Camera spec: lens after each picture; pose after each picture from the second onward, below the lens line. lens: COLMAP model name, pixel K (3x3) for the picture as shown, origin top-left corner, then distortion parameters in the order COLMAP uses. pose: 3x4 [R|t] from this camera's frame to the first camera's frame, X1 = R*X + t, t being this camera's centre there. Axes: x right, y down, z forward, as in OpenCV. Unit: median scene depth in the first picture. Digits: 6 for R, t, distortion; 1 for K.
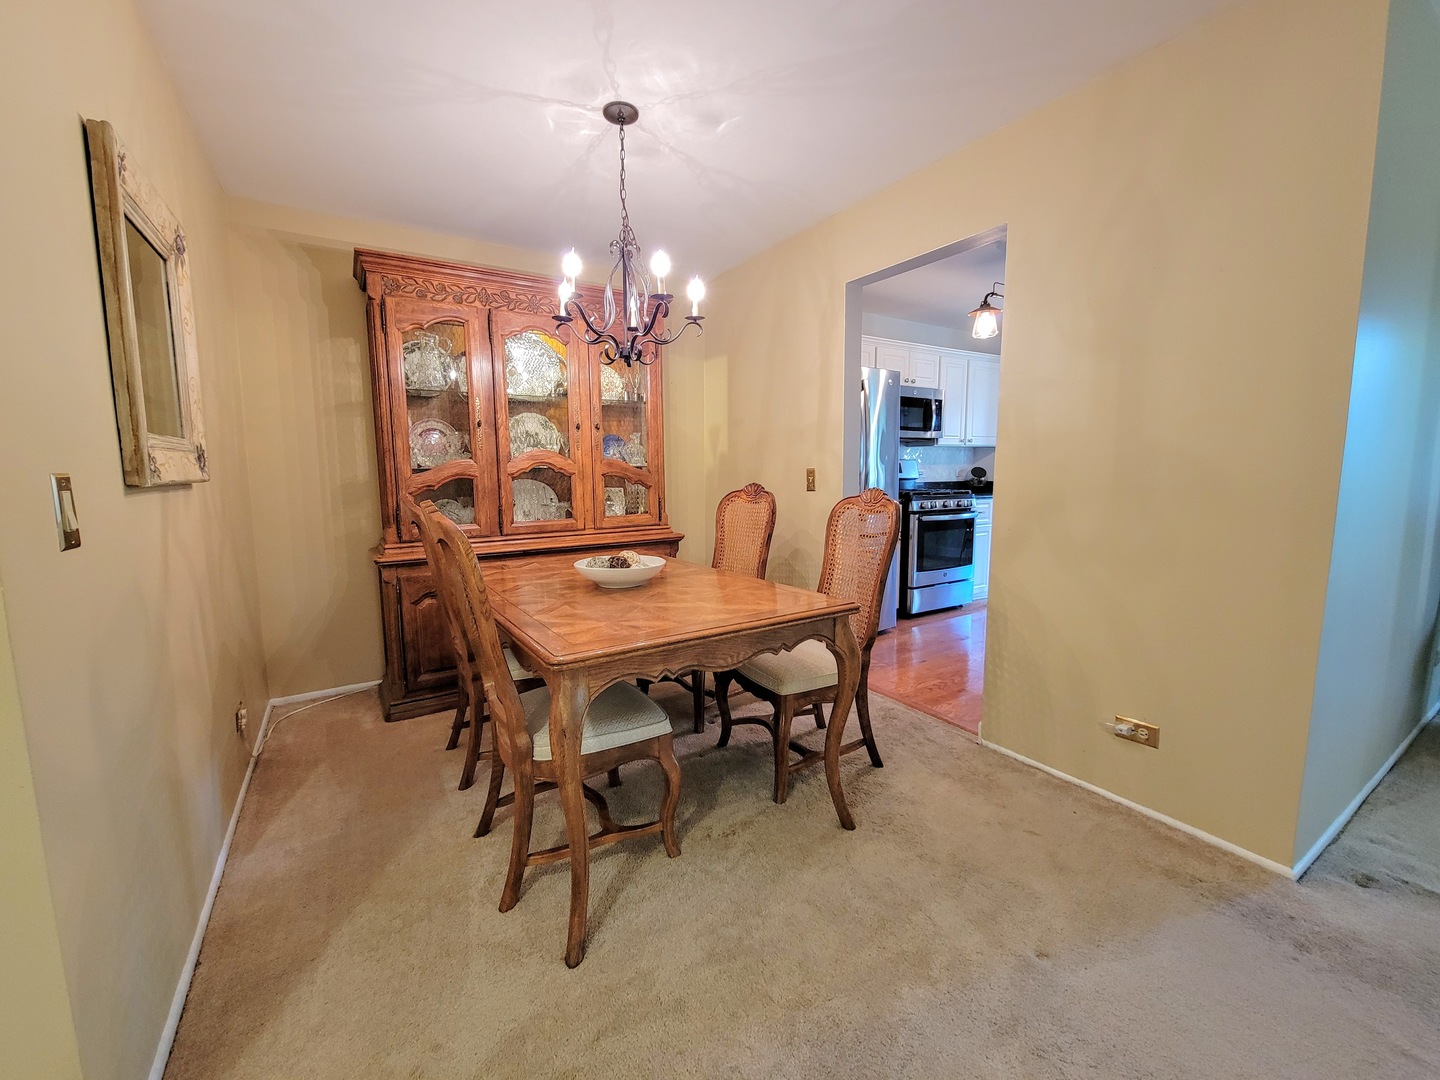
lens RADIAL K [[585.3, 0, 715.8], [0, 585.3, 534.9], [0, 0, 1]] dist [-0.006447, 0.000188]
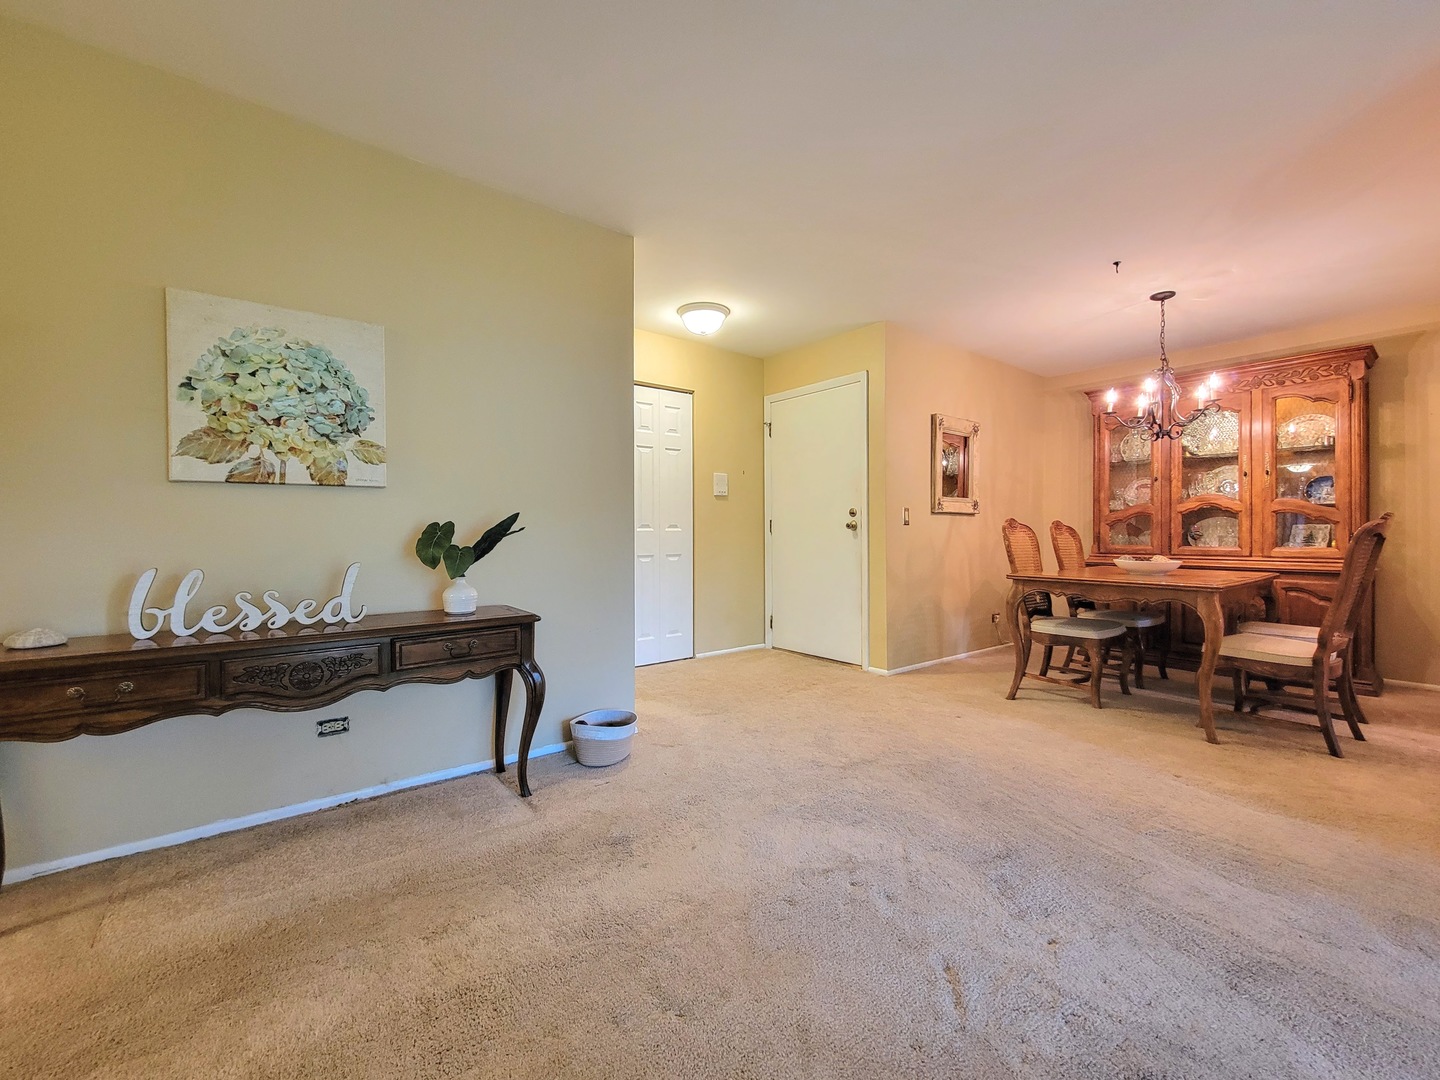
lens RADIAL K [[584.9, 0, 712.5], [0, 584.9, 534.8], [0, 0, 1]] dist [0.000110, -0.000359]
pose [[0.111963, 0.013673, -0.993618, 1.390899], [-0.113610, 0.993525, 0.000870, 0.116417], [0.987197, 0.112787, 0.112792, -0.407682]]
